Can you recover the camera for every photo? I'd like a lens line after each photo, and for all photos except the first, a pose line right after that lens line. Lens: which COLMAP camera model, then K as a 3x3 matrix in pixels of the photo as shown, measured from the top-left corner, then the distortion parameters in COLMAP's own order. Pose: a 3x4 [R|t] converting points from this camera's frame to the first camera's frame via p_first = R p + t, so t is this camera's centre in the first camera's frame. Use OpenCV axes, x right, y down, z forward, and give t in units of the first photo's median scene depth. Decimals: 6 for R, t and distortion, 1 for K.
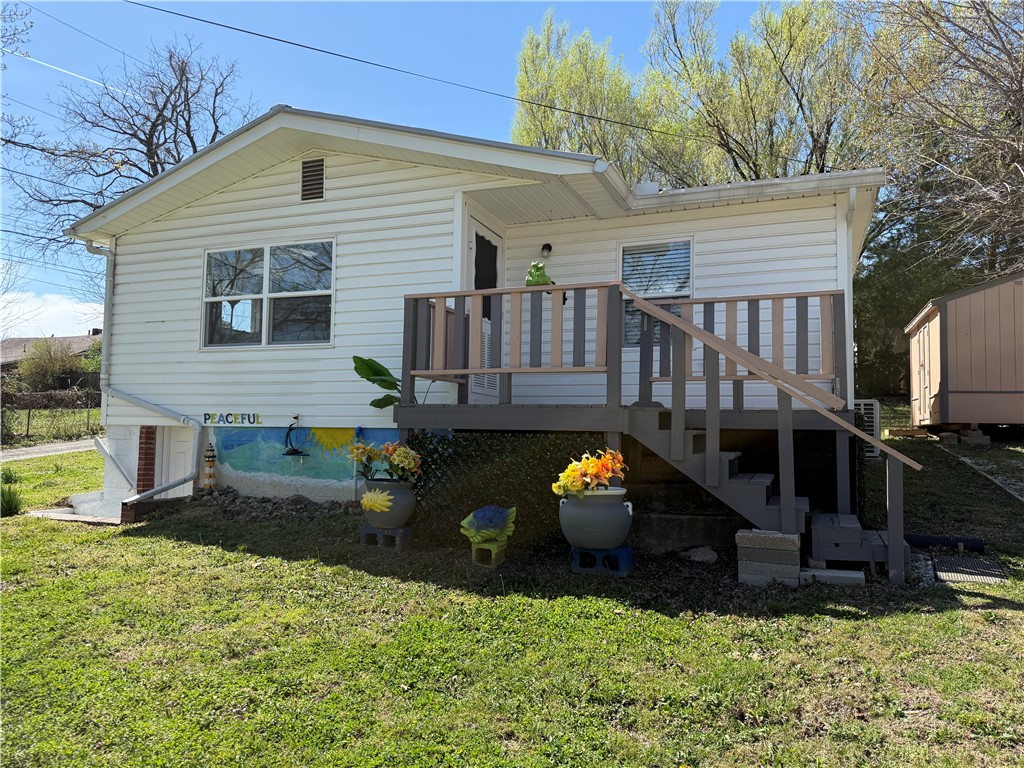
lens RADIAL K [[720.4, 0, 508.2], [0, 720.4, 382.7], [0, 0, 1]] dist [0.041638, -0.038163]
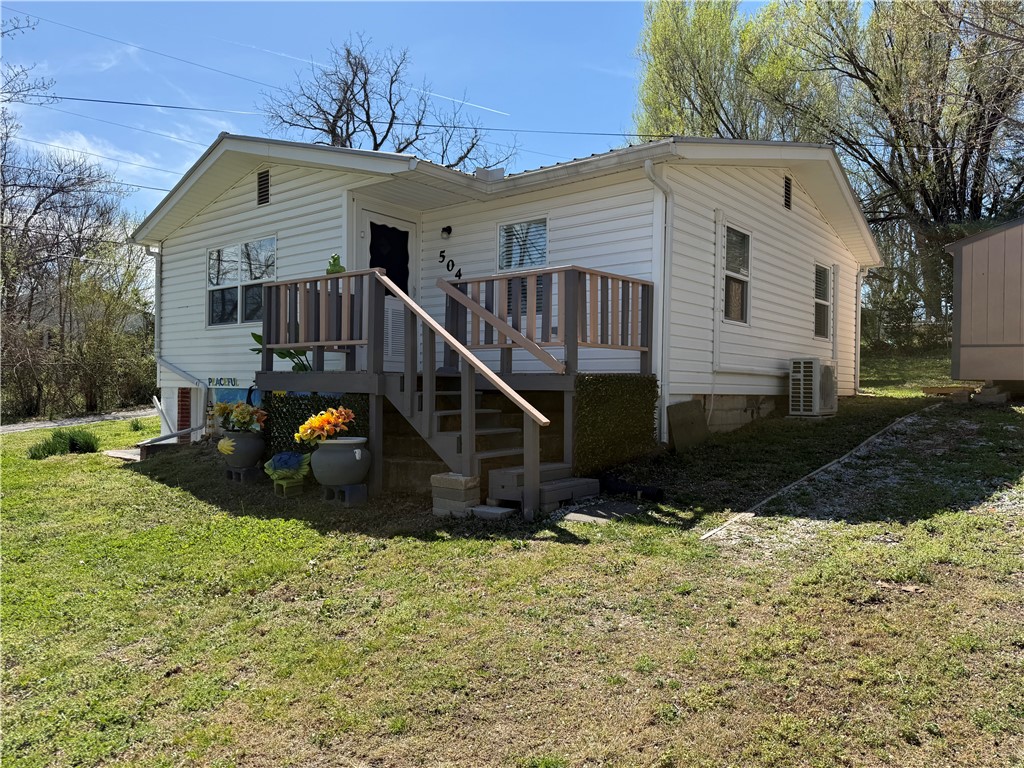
lens RADIAL K [[720.4, 0, 517.3], [0, 720.4, 384.7], [0, 0, 1]] dist [0.041638, -0.038163]
pose [[0.954928, -0.005489, -0.296787, 0.512997], [0.023890, 0.998007, 0.058409, -0.008161], [0.295875, -0.062867, 0.953156, -0.067907]]
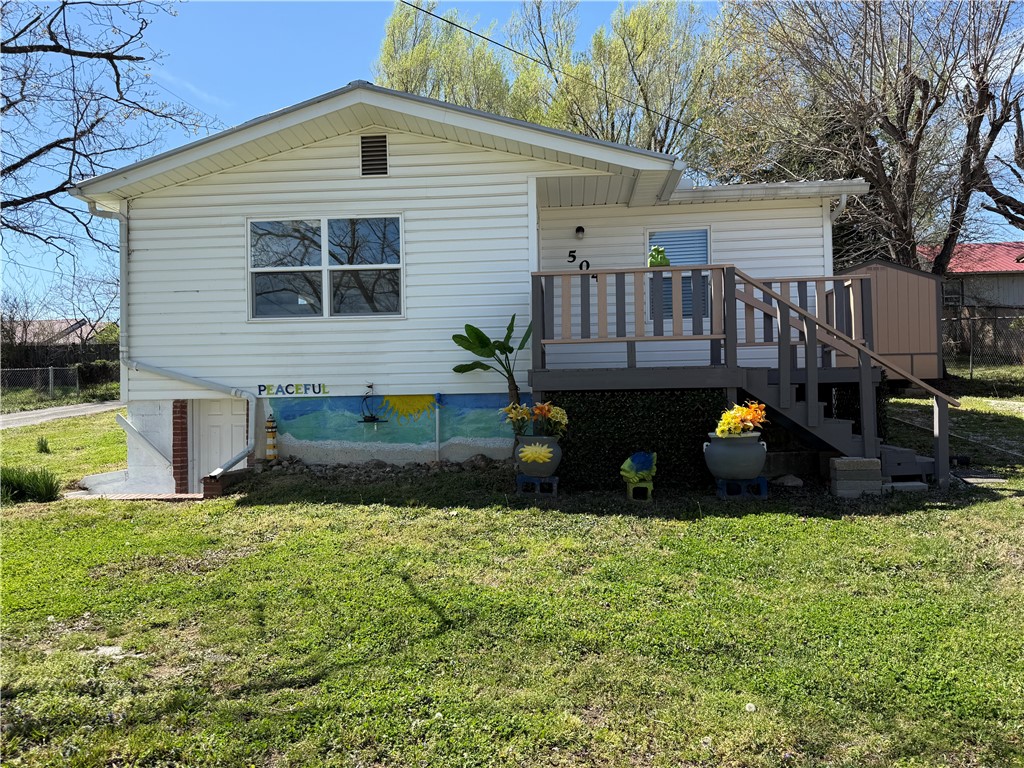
lens RADIAL K [[720.4, 0, 509.0], [0, 720.4, 386.7], [0, 0, 1]] dist [0.041638, -0.038163]
pose [[0.956492, -0.025155, 0.290671, -0.400080], [0.012255, 0.998861, 0.046114, 0.003381], [-0.291500, -0.040546, 0.955711, -0.053396]]
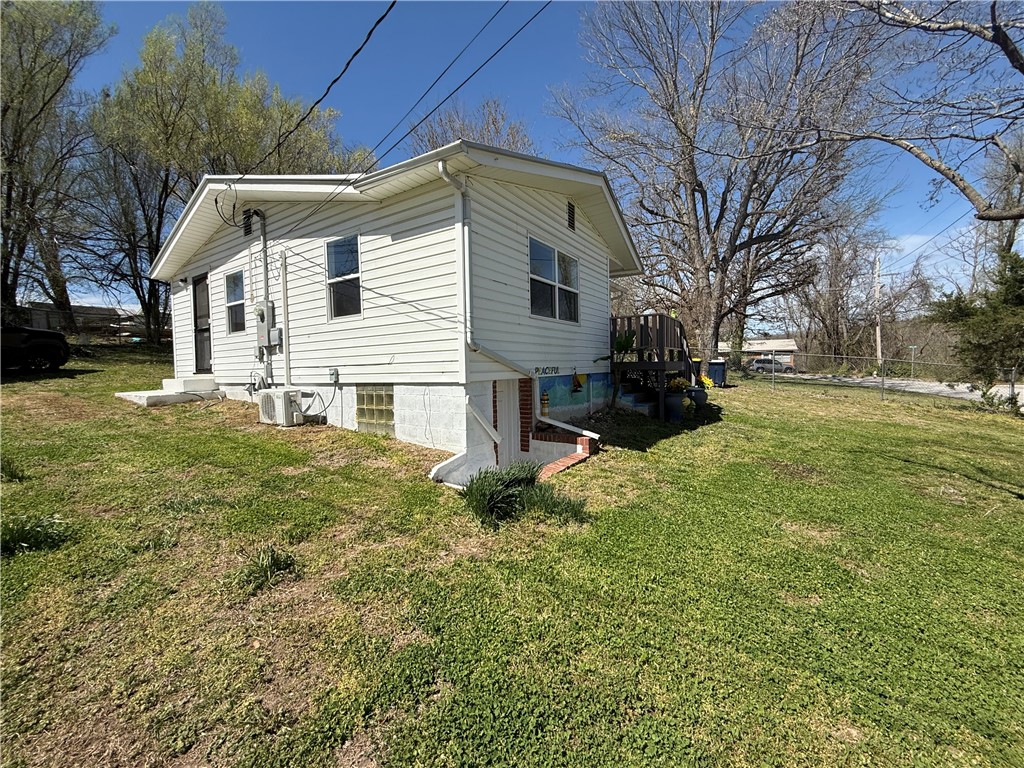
lens RADIAL K [[406.1, 0, 507.9], [0, 406.1, 379.1], [0, 0, 1]] dist [-0.003490, -0.000176]
pose [[0.185966, -0.053991, 0.981072, -1.192285], [-0.042520, 0.997112, 0.062934, 0.021271], [-0.981636, -0.053419, 0.183134, 0.968686]]
